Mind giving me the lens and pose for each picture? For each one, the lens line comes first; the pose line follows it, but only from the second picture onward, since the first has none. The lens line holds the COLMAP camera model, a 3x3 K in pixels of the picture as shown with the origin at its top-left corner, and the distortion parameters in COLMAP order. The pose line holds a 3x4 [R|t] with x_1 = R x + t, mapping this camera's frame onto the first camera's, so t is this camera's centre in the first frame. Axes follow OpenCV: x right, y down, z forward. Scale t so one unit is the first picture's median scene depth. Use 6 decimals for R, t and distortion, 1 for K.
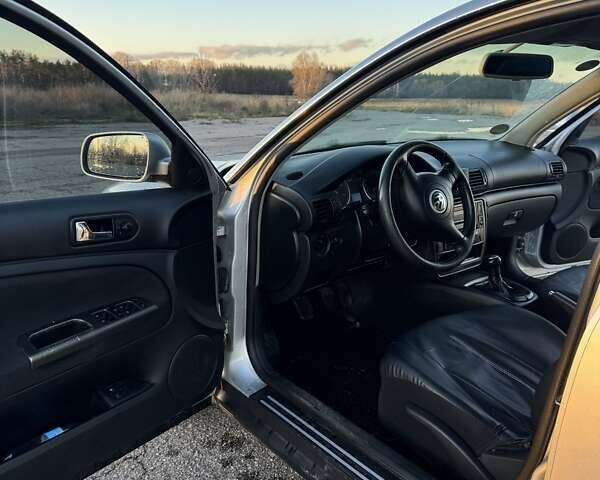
lens RADIAL K [[574.1, 0, 284.9], [0, 574.1, 241.1], [0, 0, 1]] dist [0.006411, -0.001357]
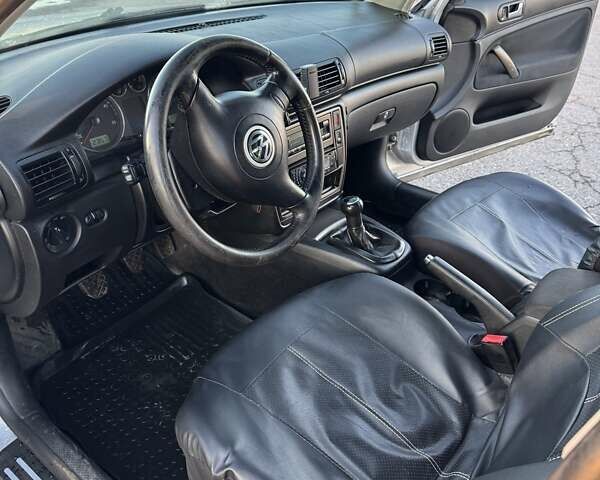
lens RADIAL K [[554.1, 0, 300.0], [0, 554.1, 240.0], [0, 0, 1]] dist [0.194375, -0.363312]
pose [[0.974161, -0.099411, 0.202801, 0.116173], [0.040570, 0.960340, 0.275866, -0.086061], [-0.222182, -0.260510, 0.939558, 0.267600]]
